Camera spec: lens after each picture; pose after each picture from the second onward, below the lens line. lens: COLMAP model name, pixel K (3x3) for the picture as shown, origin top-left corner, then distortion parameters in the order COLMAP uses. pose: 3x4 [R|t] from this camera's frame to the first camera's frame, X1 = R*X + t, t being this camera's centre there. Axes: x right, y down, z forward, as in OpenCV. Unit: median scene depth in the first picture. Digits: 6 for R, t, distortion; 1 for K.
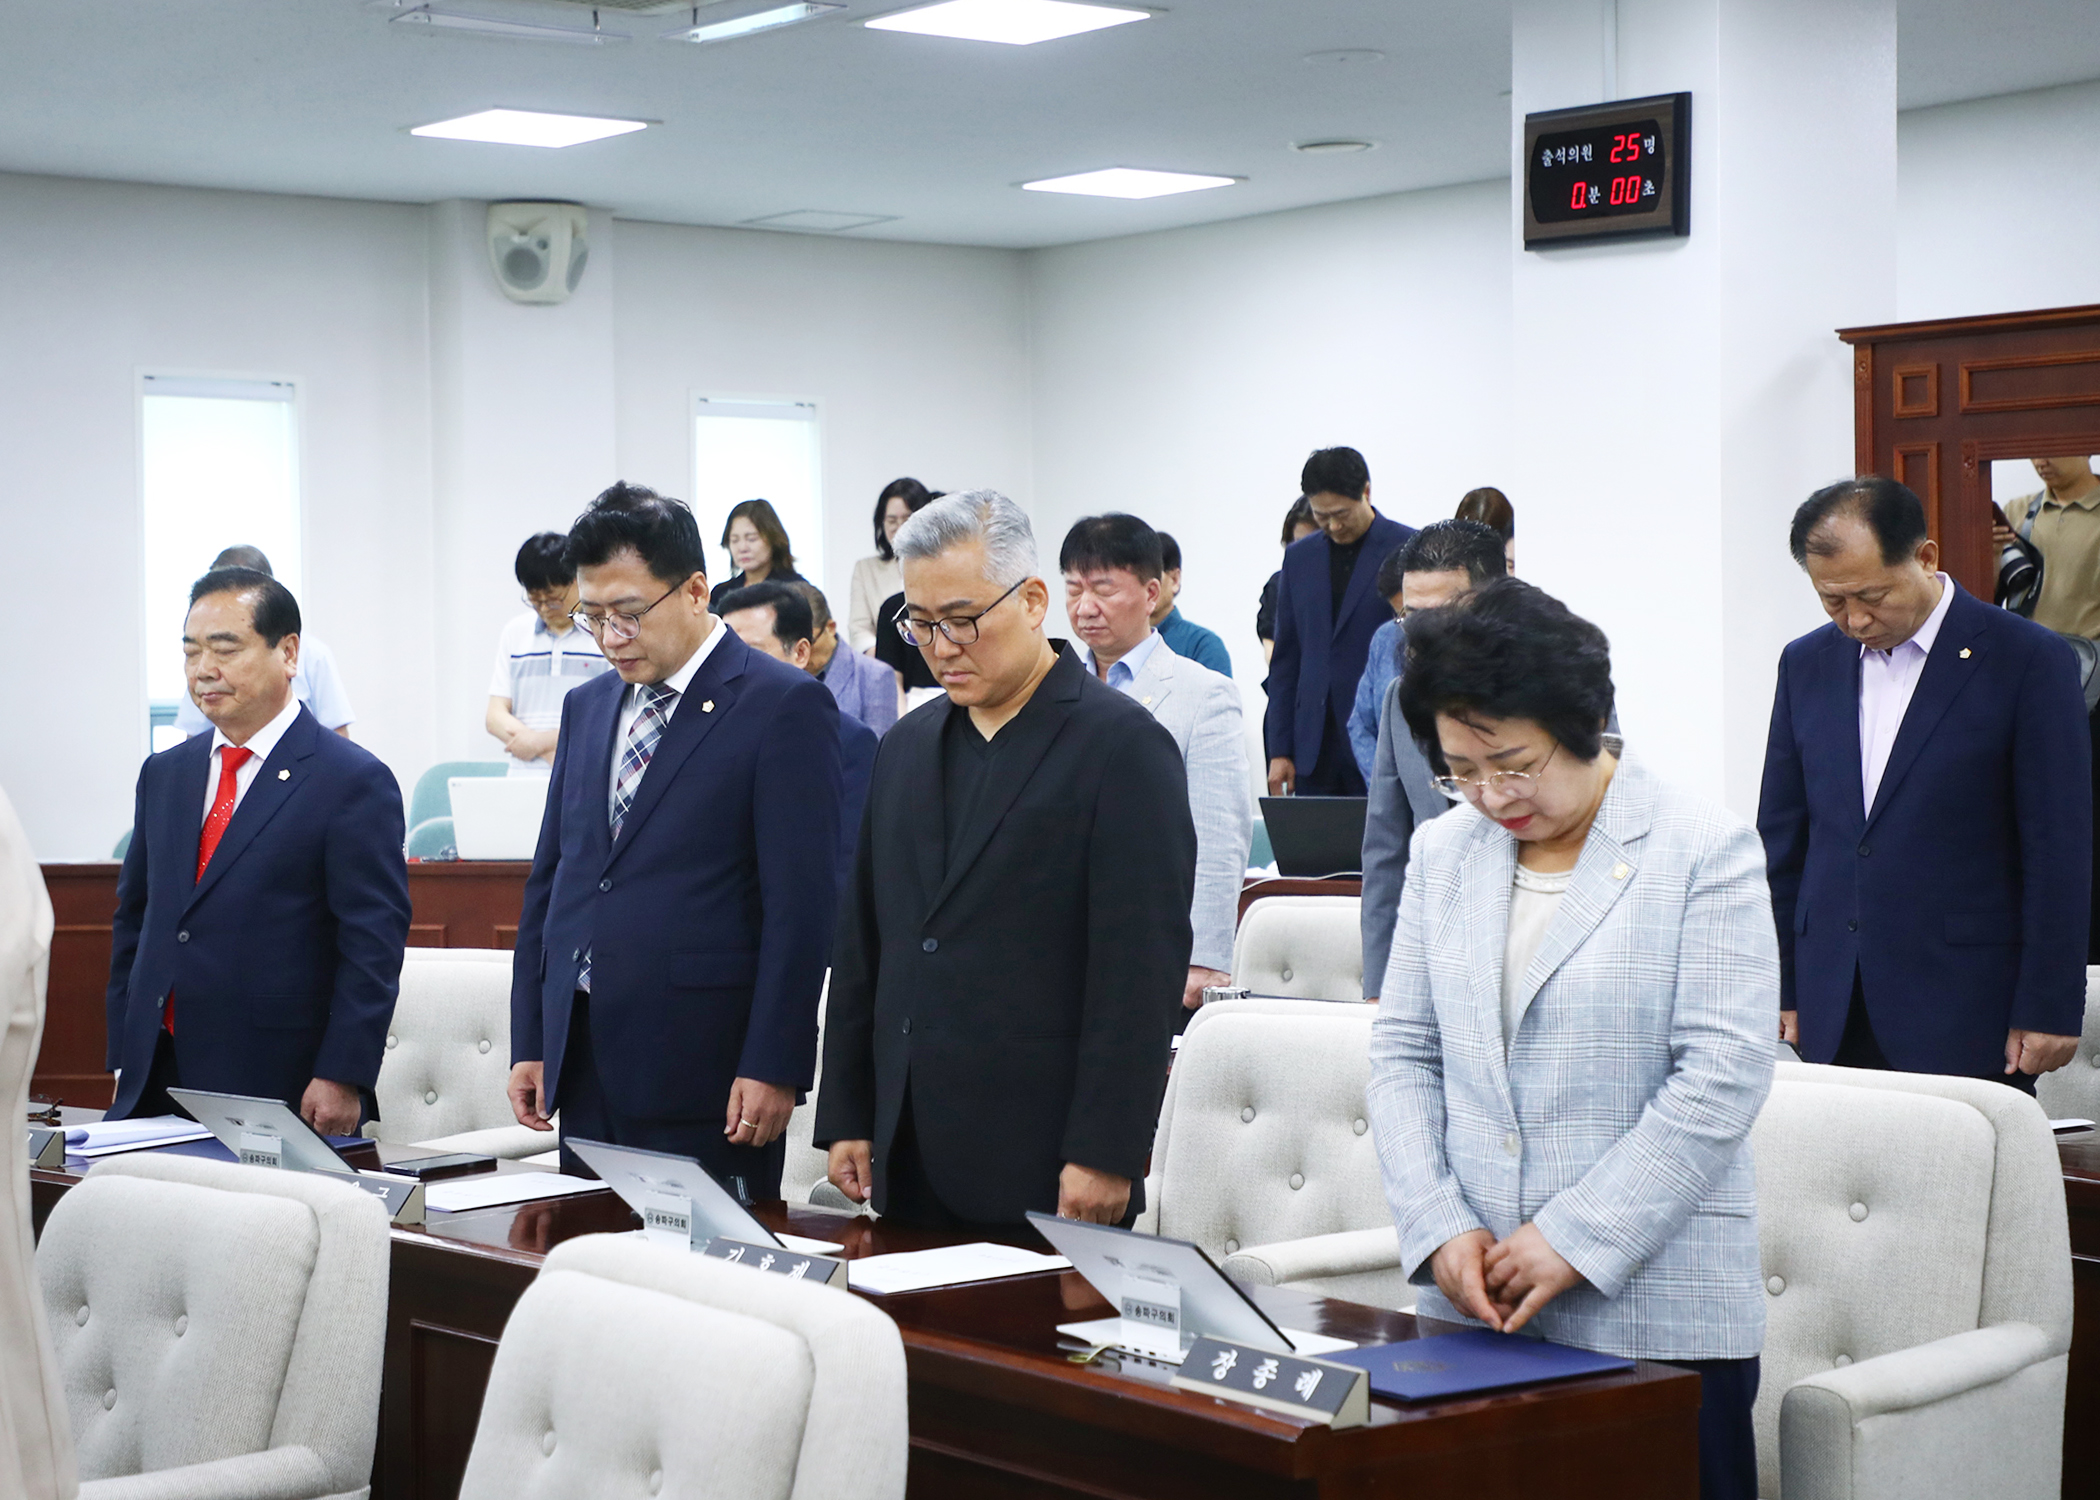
lens RADIAL K [[3884.2, 0, 1050.4], [0, 3884.2, 647.5], [0, 0, 1]] dist [0.261996, -0.978103]
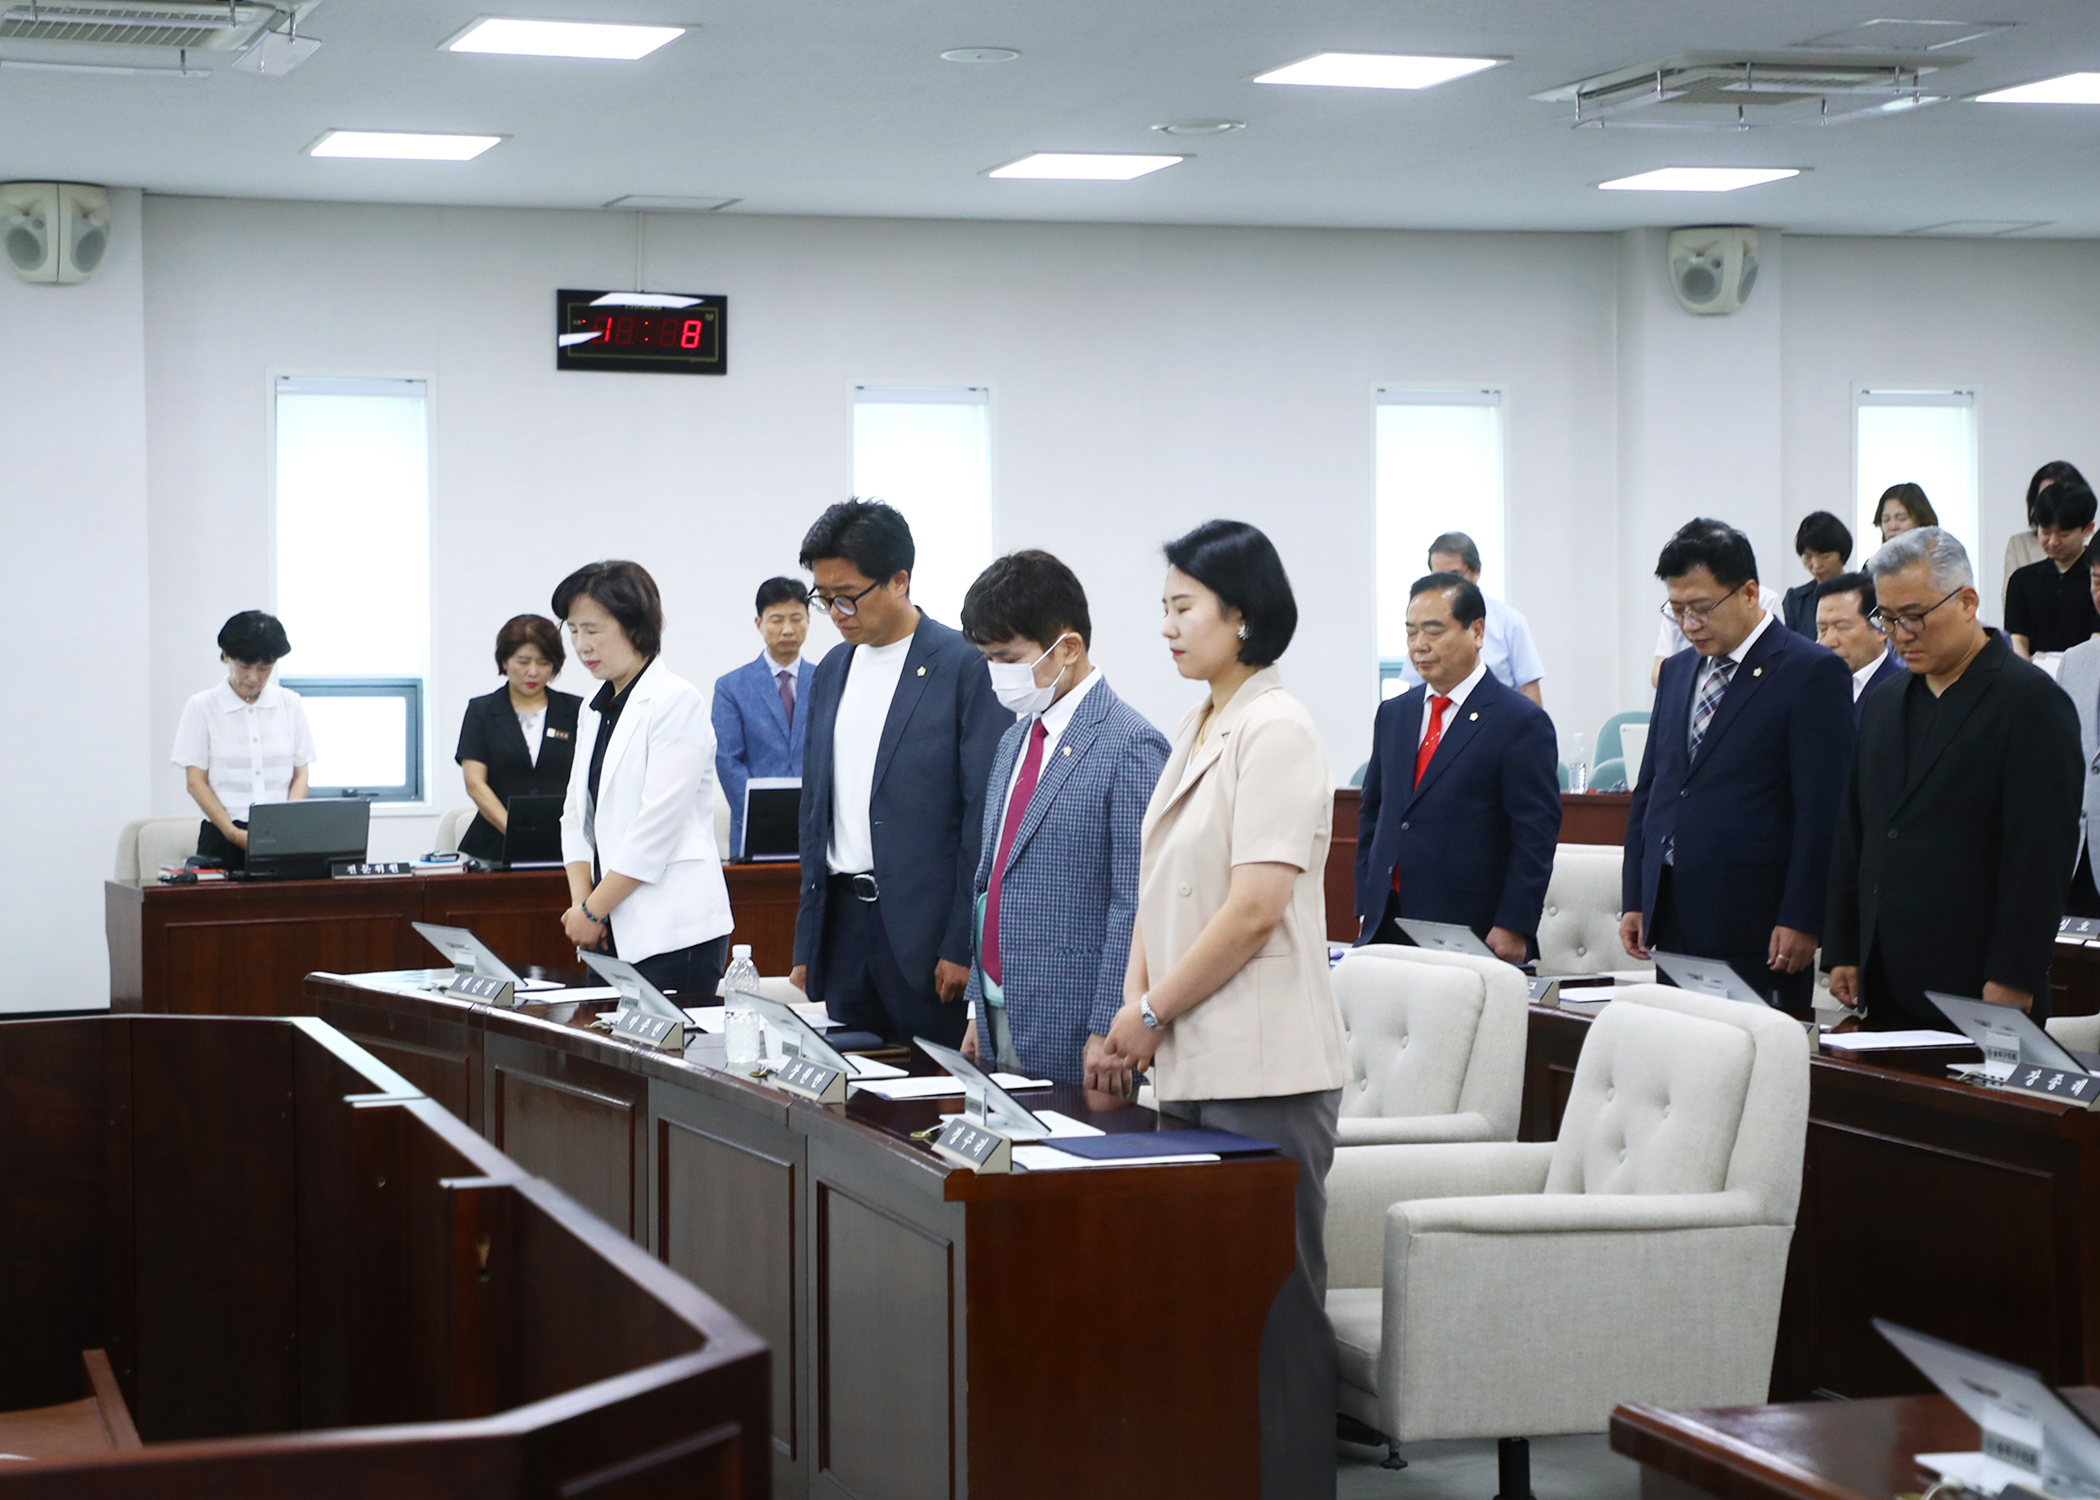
lens RADIAL K [[3892.0, 0, 1050.0], [0, 3892.0, 750.0], [0, 0, 1]] dist [0.321565, 0.289996]
pose [[0.952802, 0.014630, -0.303238, 0.105890], [-0.003289, 0.999277, 0.037876, -0.010528], [0.303573, -0.035091, 0.952162, -0.479132]]
